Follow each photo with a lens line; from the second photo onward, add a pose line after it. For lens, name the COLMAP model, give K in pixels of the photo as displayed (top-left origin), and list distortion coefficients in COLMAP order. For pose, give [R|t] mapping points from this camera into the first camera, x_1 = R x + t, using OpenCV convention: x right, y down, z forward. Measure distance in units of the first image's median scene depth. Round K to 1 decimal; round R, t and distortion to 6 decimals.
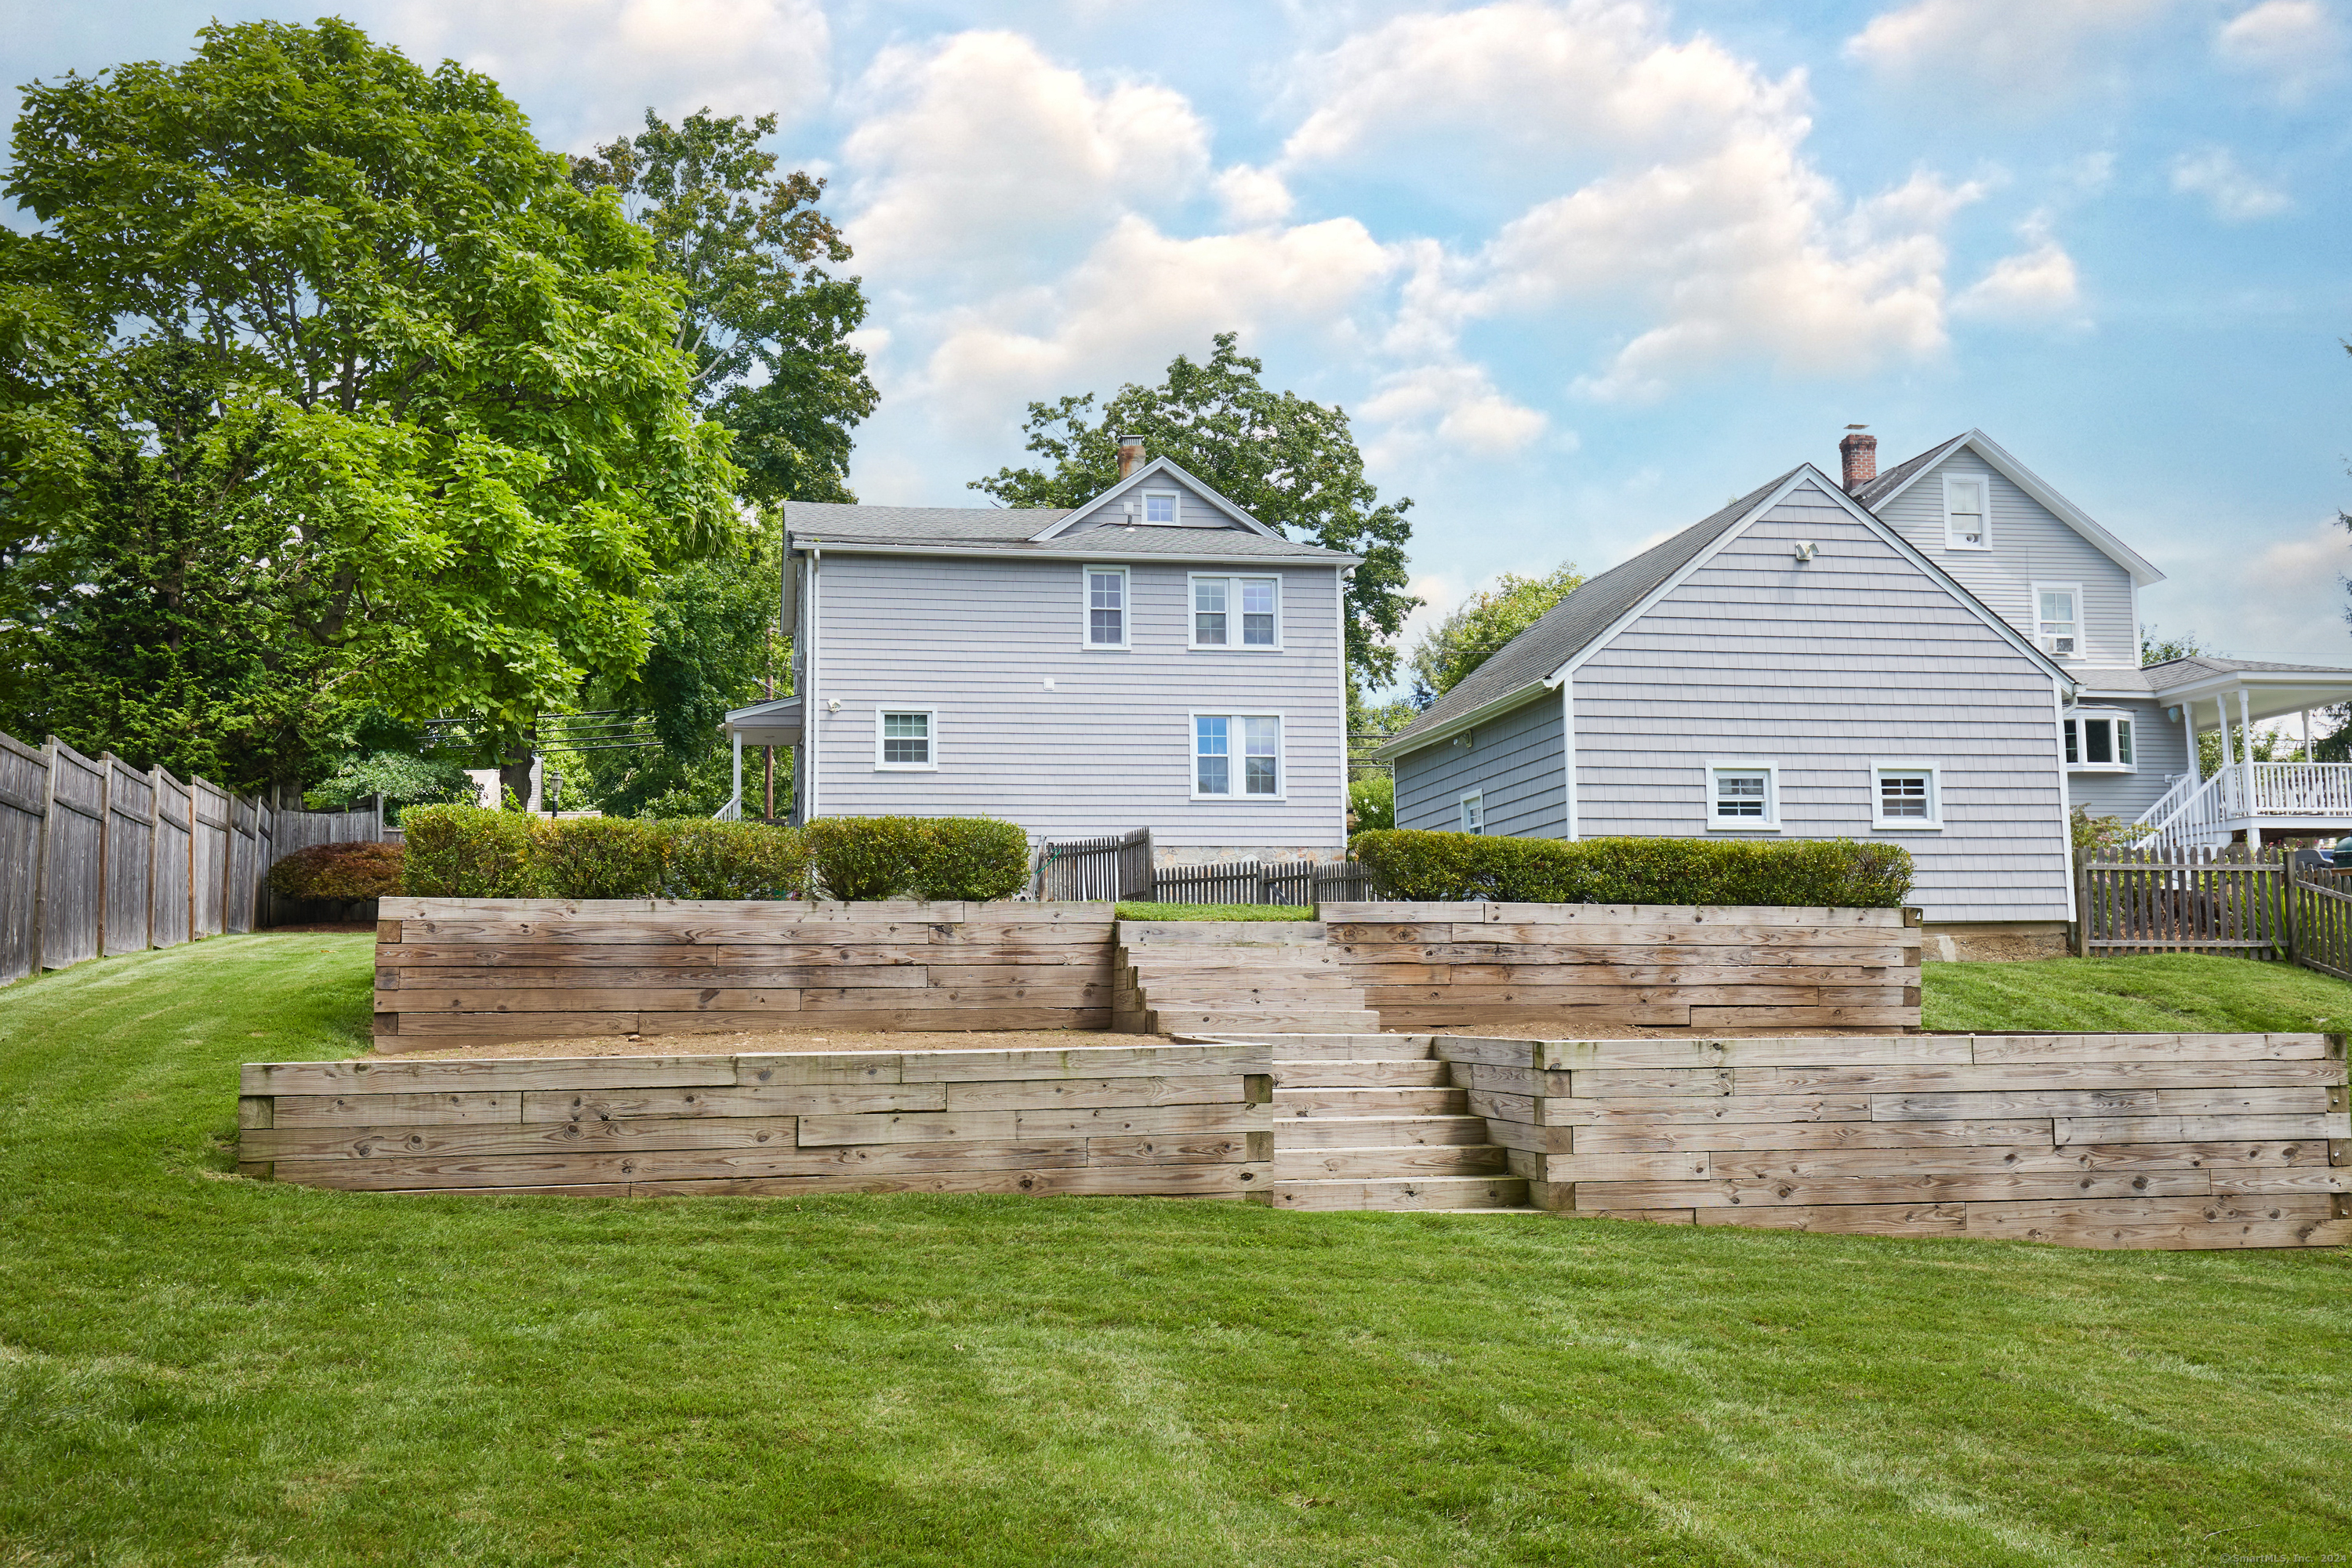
lens RADIAL K [[2218.7, 0, 1176.8], [0, 2218.7, 796.7], [0, 0, 1]] dist [0.041914, 0.000000]
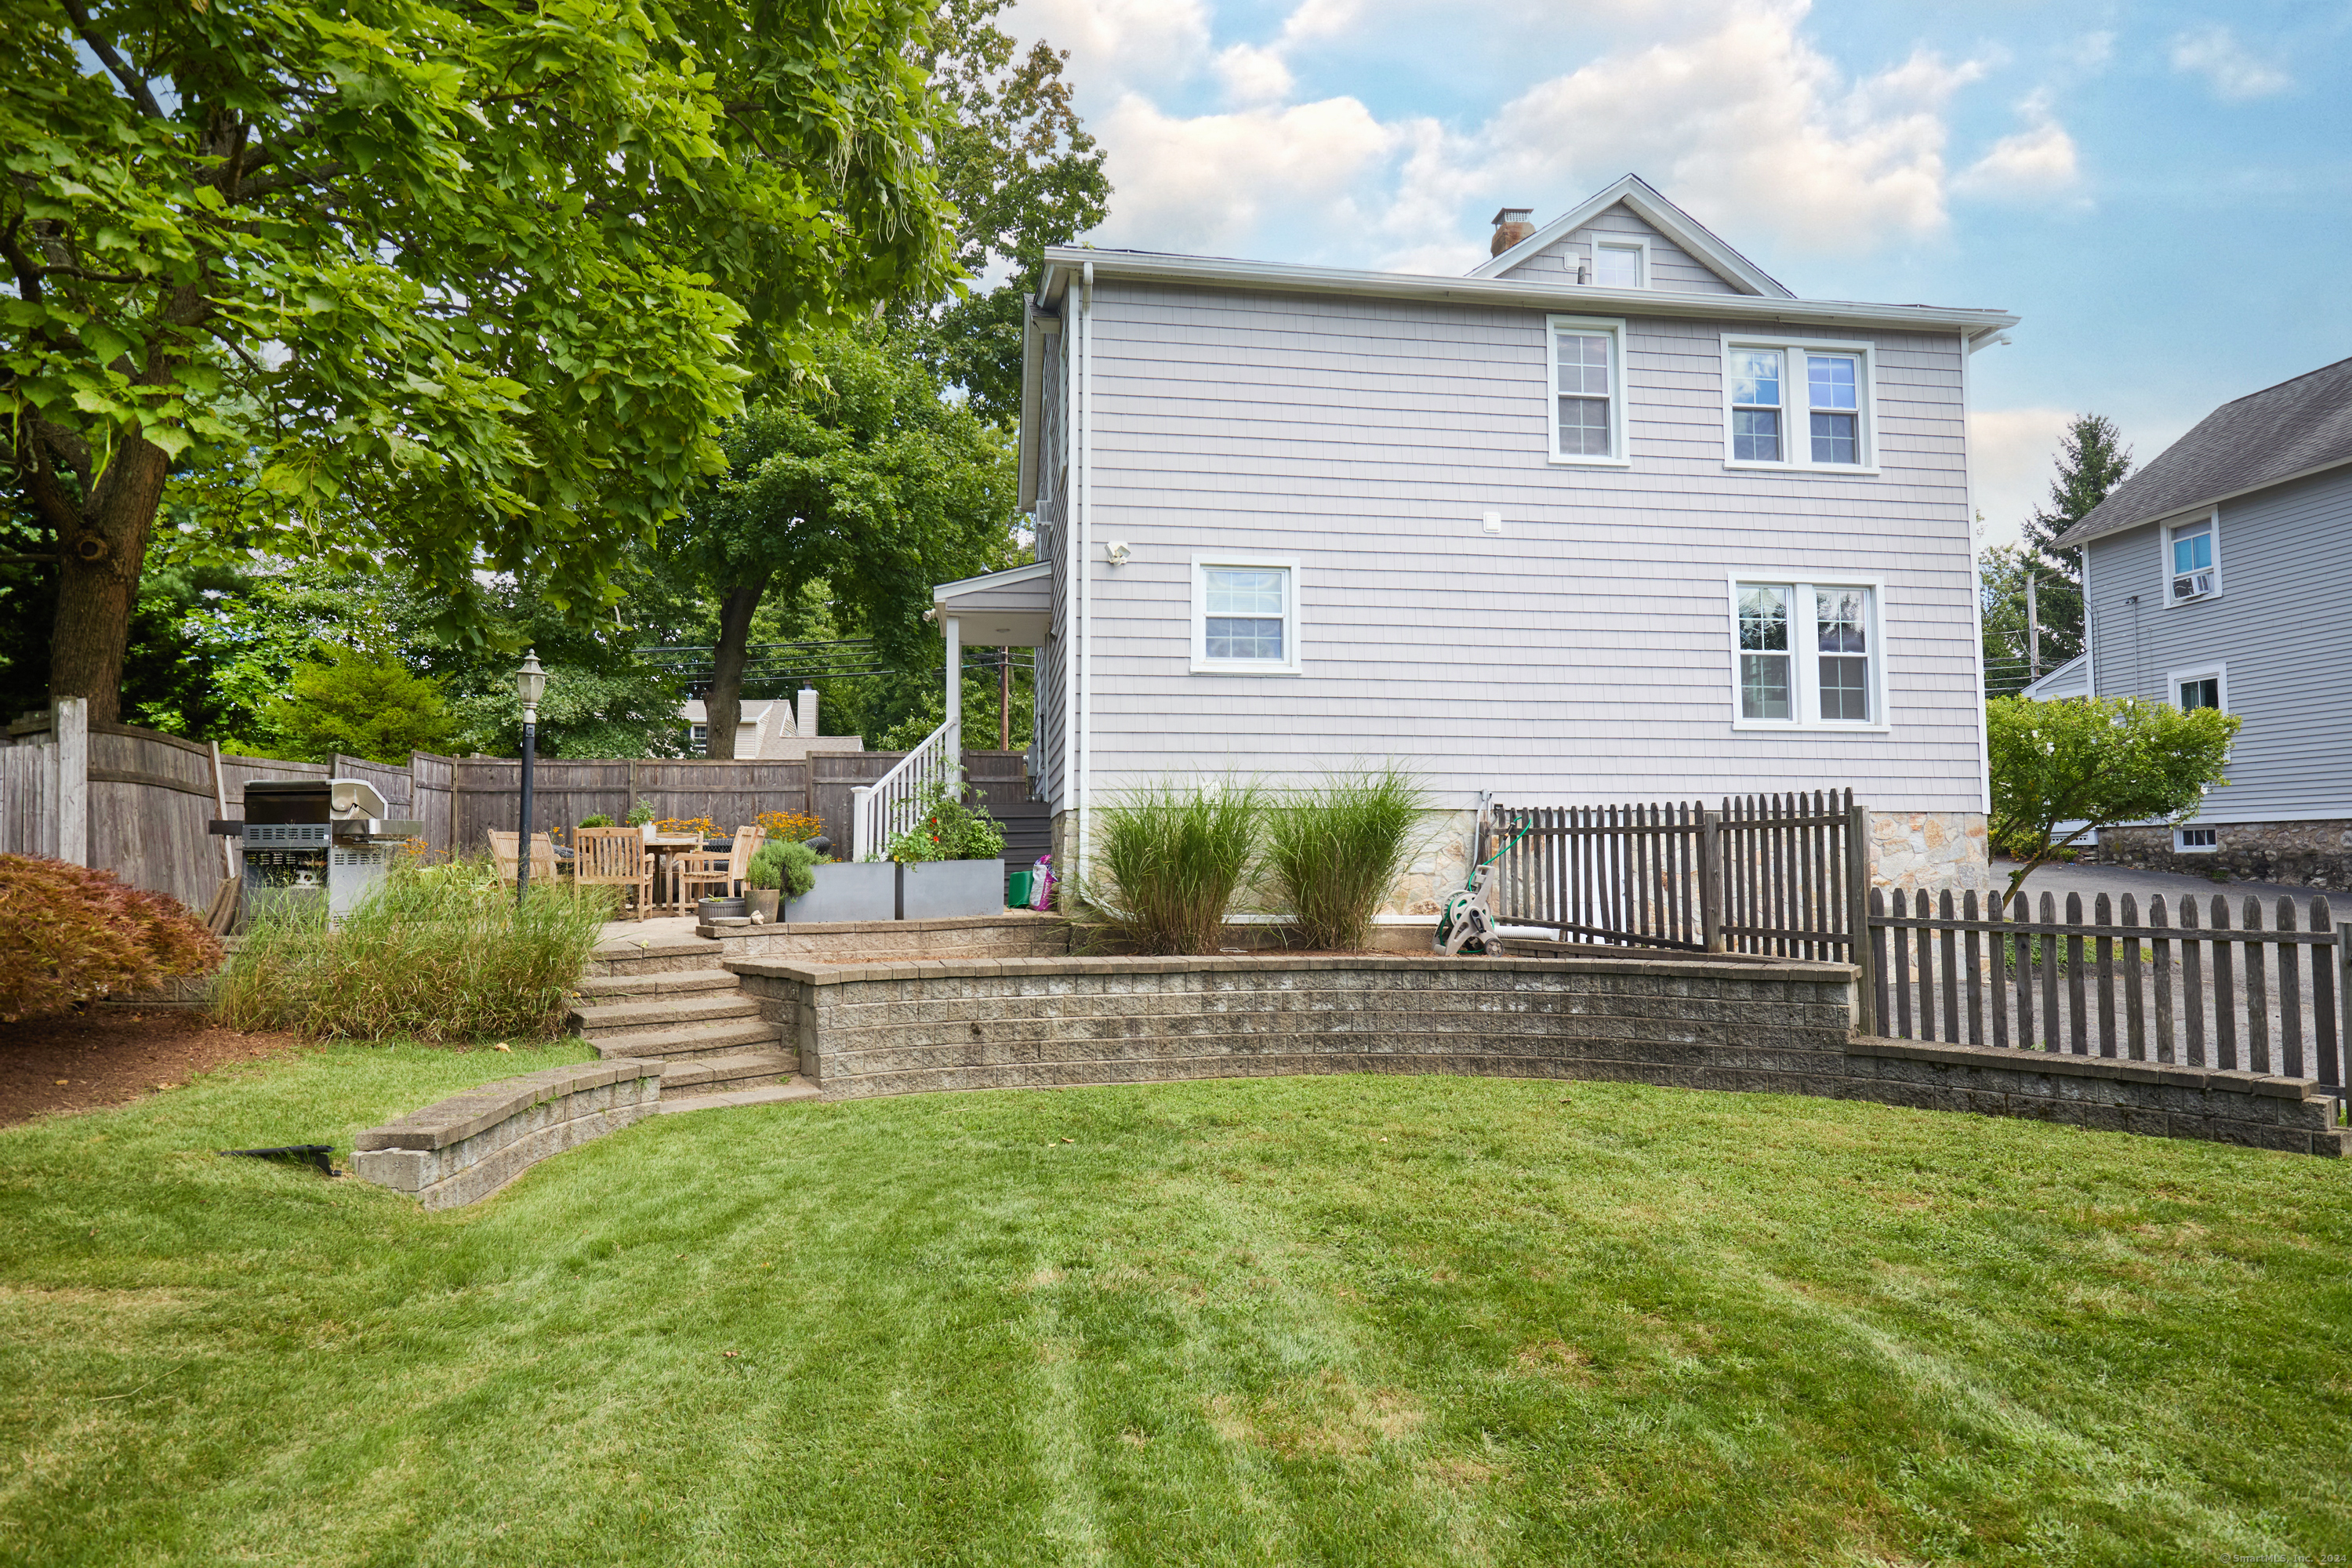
lens RADIAL K [[1356.1, 0, 1178.1], [0, 1356.1, 772.7], [0, 0, 1]] dist [-0.007490, -0.000439]
pose [[0.998404, 0.009045, -0.055753, -0.116189], [-0.007214, 0.999431, 0.032962, 0.002088], [0.056019, -0.032507, 0.997900, 0.643138]]
